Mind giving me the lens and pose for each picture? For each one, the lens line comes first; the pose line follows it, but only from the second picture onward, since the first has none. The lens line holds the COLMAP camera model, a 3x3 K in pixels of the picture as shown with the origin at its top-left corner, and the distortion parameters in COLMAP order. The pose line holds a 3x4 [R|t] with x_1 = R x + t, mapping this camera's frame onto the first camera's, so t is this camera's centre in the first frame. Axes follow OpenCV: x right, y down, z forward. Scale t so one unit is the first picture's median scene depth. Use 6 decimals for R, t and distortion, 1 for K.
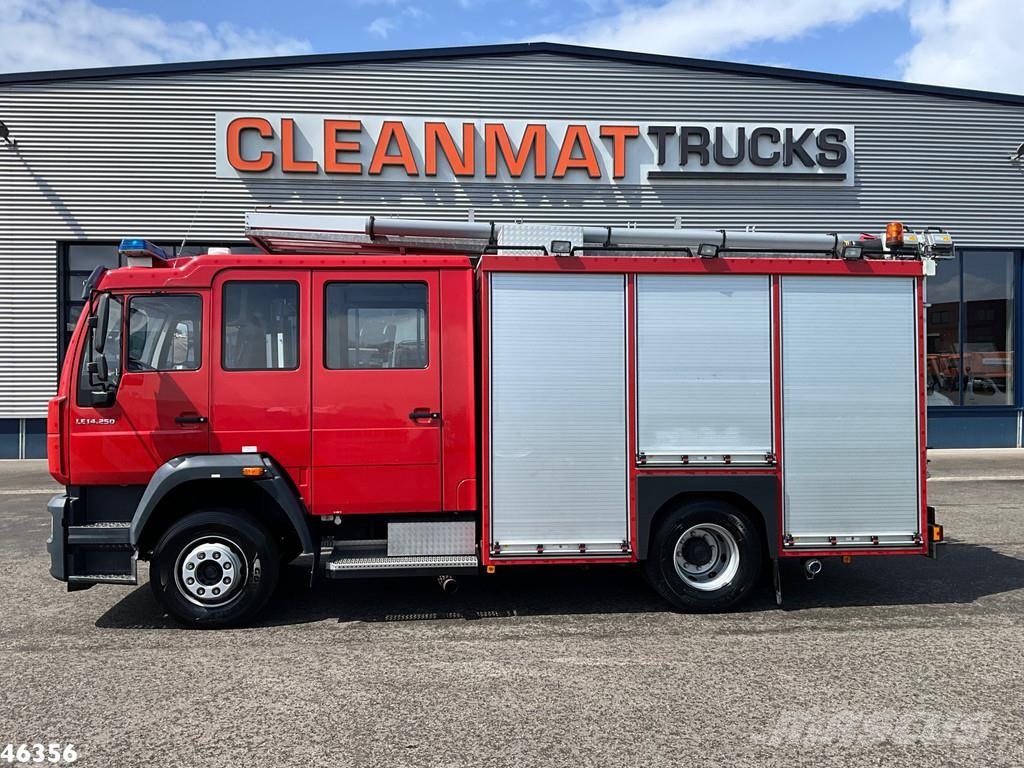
lens RADIAL K [[773.8, 0, 506.1], [0, 773.8, 372.9], [0, 0, 1]] dist [0.030808, -0.062065]
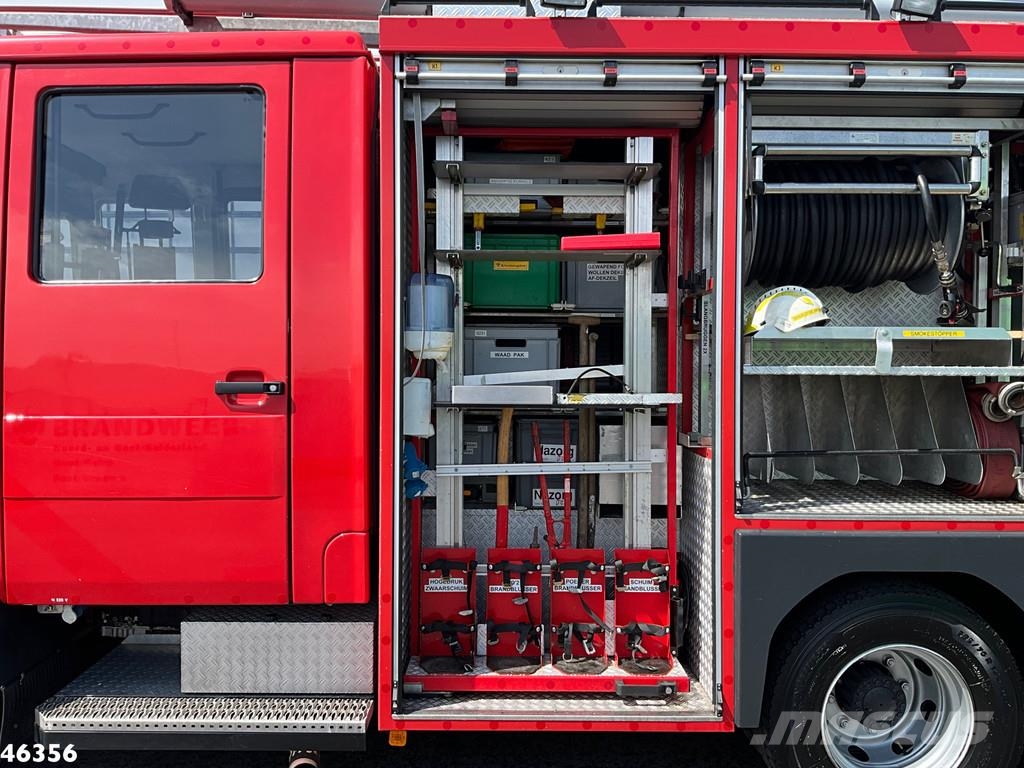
lens RADIAL K [[791.8, 0, 514.5], [0, 791.8, 376.4], [0, 0, 1]] dist [0.000734, -0.013913]
pose [[0.996495, 0.007861, -0.083279, 0.079127], [-0.004445, 0.999144, 0.041122, 0.027931], [0.083531, -0.040608, 0.995677, 0.543830]]
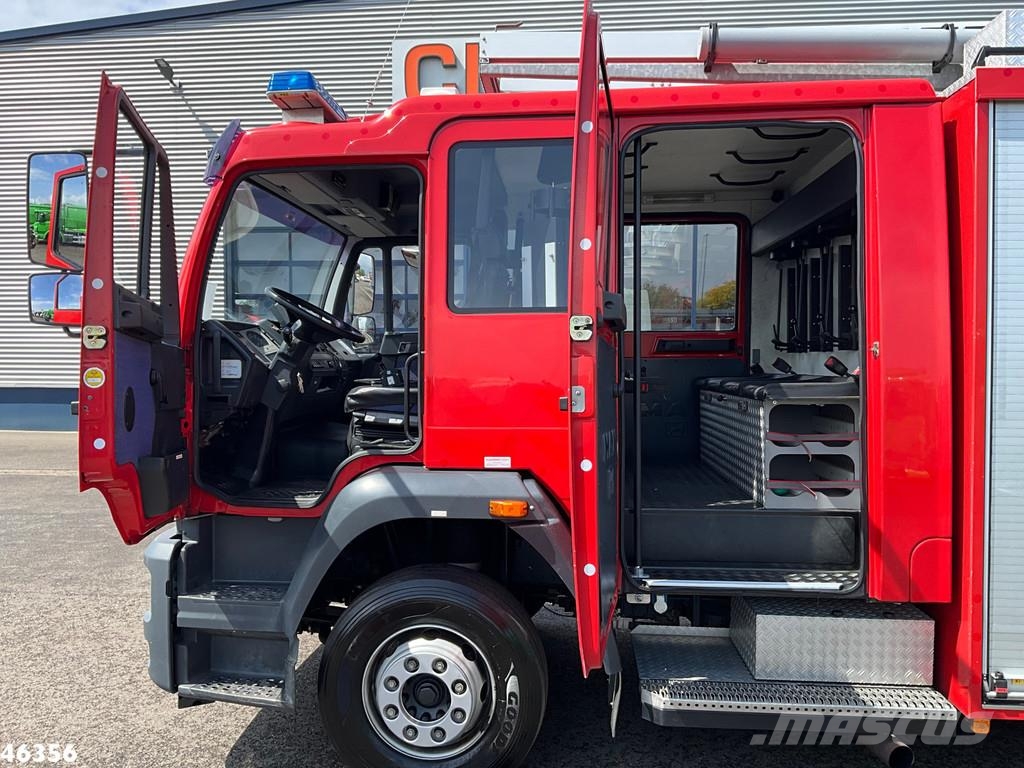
lens RADIAL K [[791.8, 0, 526.2], [0, 791.8, 379.4], [0, 0, 1]] dist [0.000734, -0.013913]
pose [[0.984398, 0.017277, -0.175105, -0.208753], [-0.010810, 0.999226, 0.037821, 0.021335], [0.175623, -0.035338, 0.983823, 0.458158]]
